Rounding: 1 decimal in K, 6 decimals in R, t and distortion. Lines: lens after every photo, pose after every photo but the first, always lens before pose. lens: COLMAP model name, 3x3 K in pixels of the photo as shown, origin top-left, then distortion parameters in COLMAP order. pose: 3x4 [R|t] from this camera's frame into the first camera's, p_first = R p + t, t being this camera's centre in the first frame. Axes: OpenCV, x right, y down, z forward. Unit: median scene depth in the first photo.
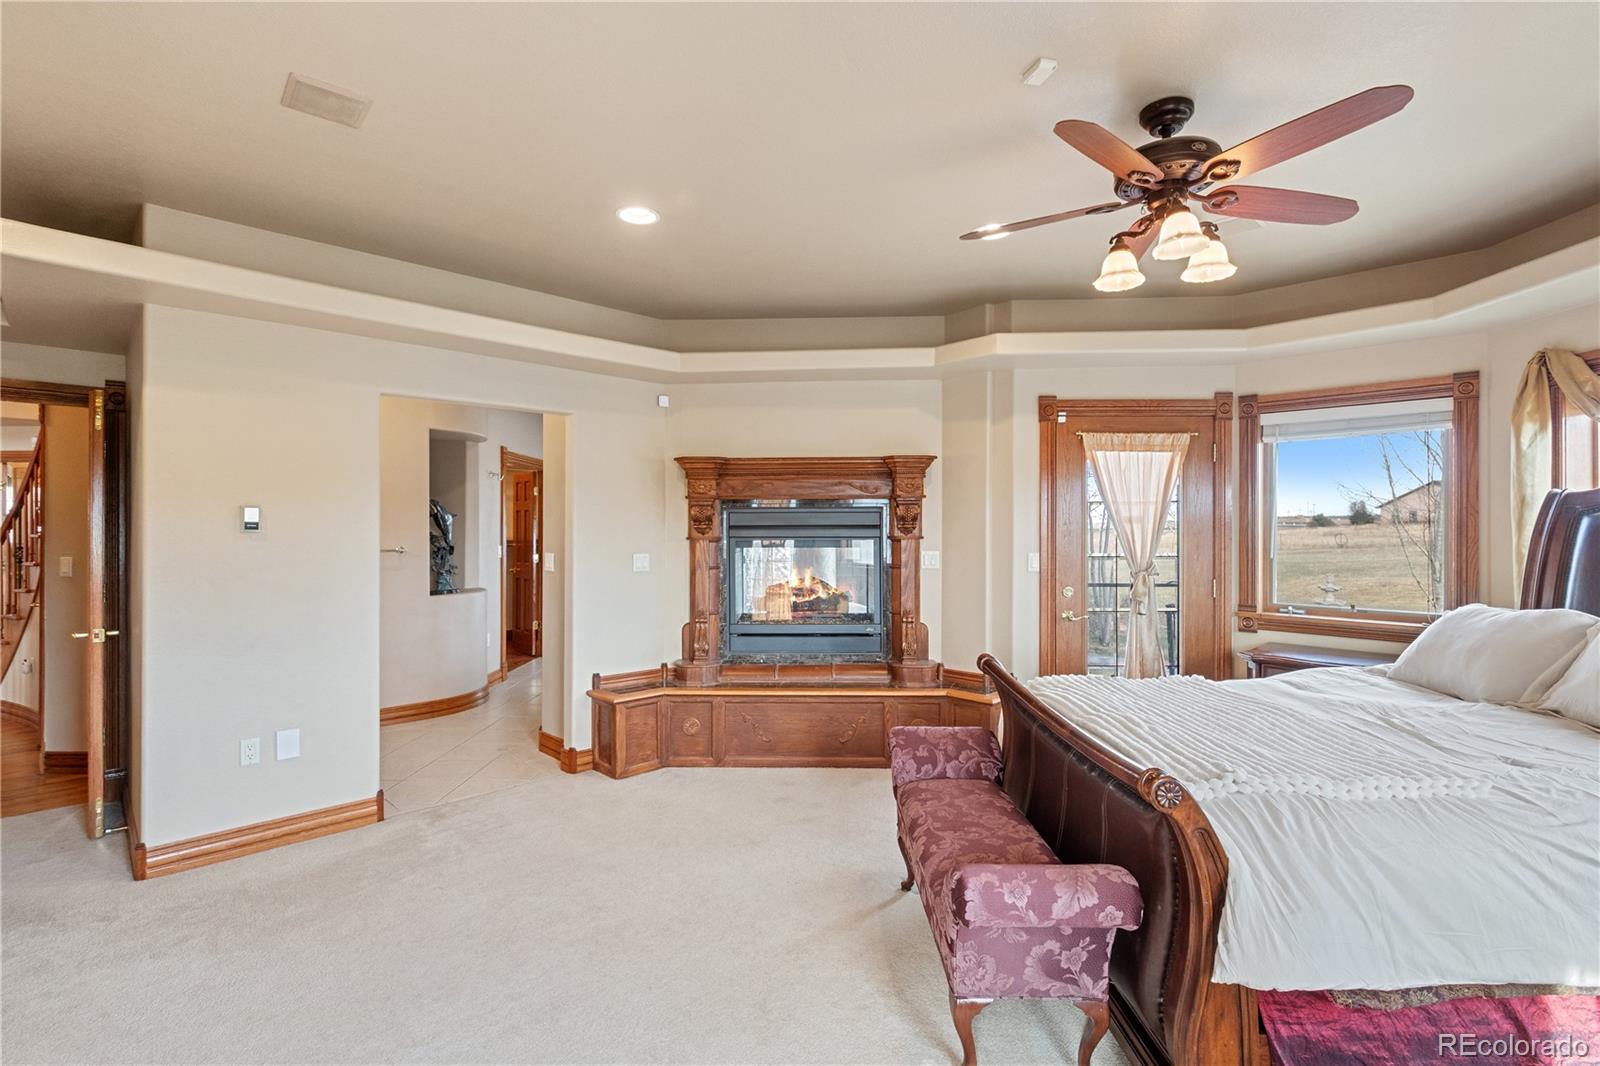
lens RADIAL K [[745.8, 0, 791.1], [0, 745.8, 529.8], [0, 0, 1]] dist [-0.001283, -0.000352]
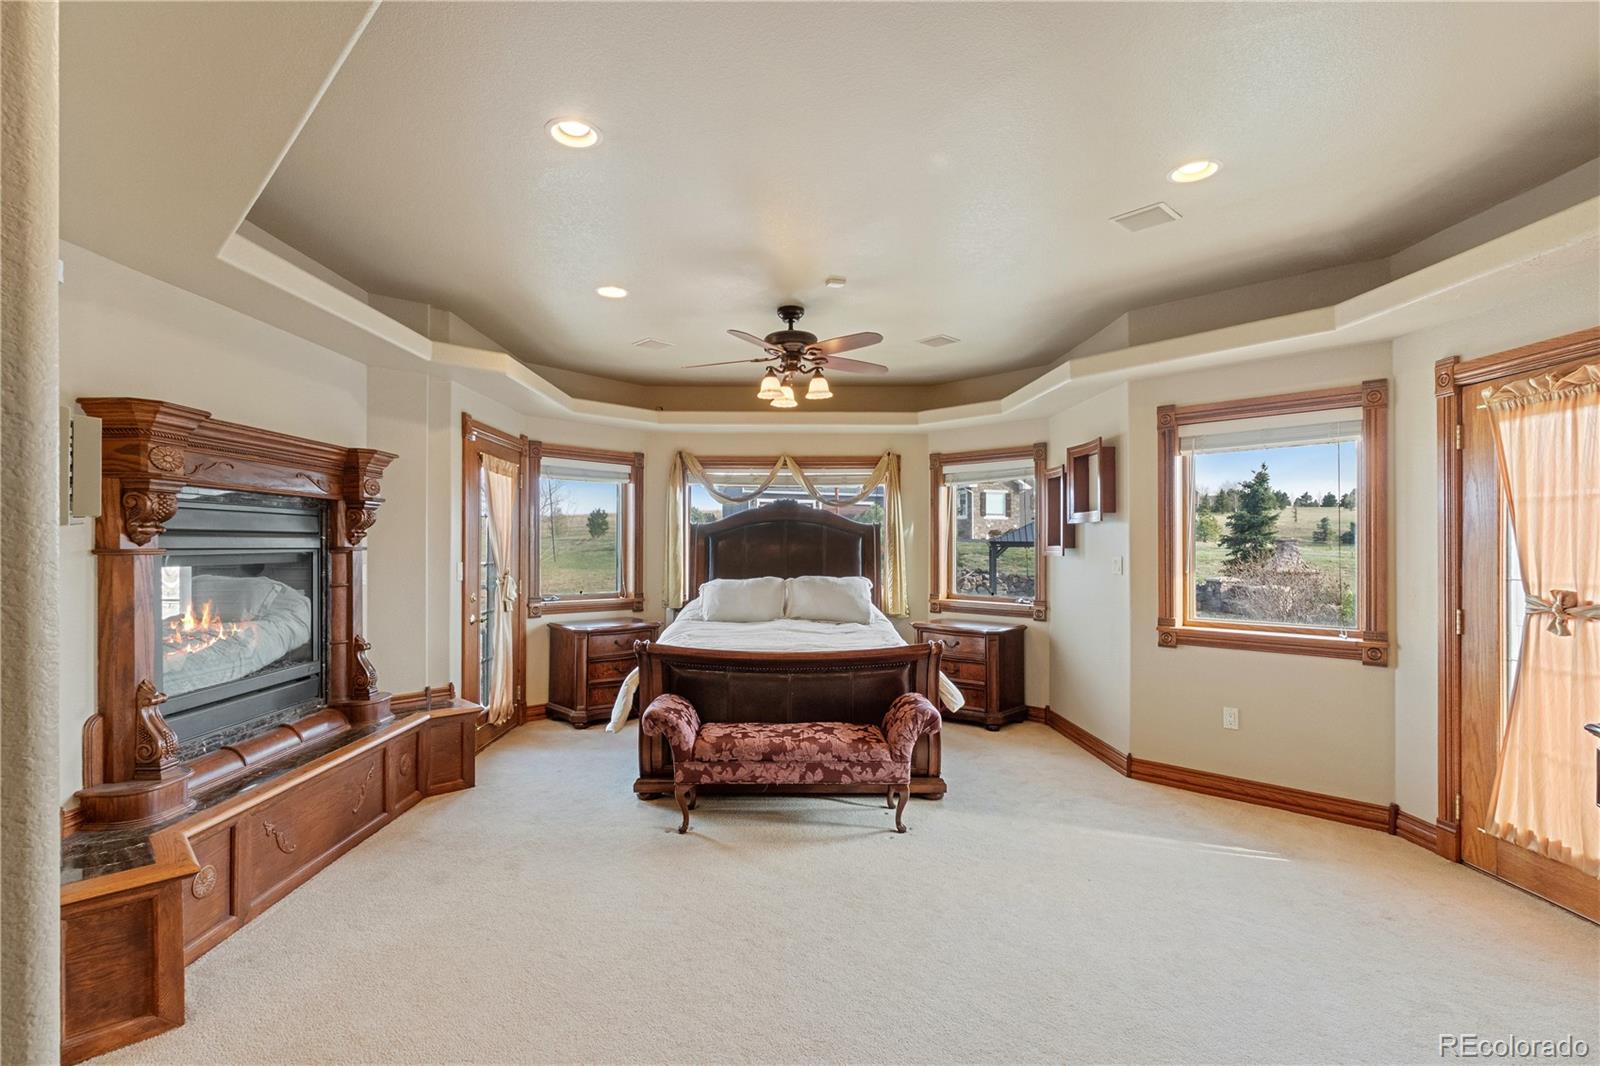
lens RADIAL K [[745.8, 0, 792.2], [0, 745.8, 542.6], [0, 0, 1]] dist [-0.001283, -0.000352]
pose [[-0.030750, 0.004718, 0.999516, -0.734240], [-0.003739, 0.999981, -0.004835, 0.006374], [-0.999520, -0.003886, -0.030731, 0.583993]]
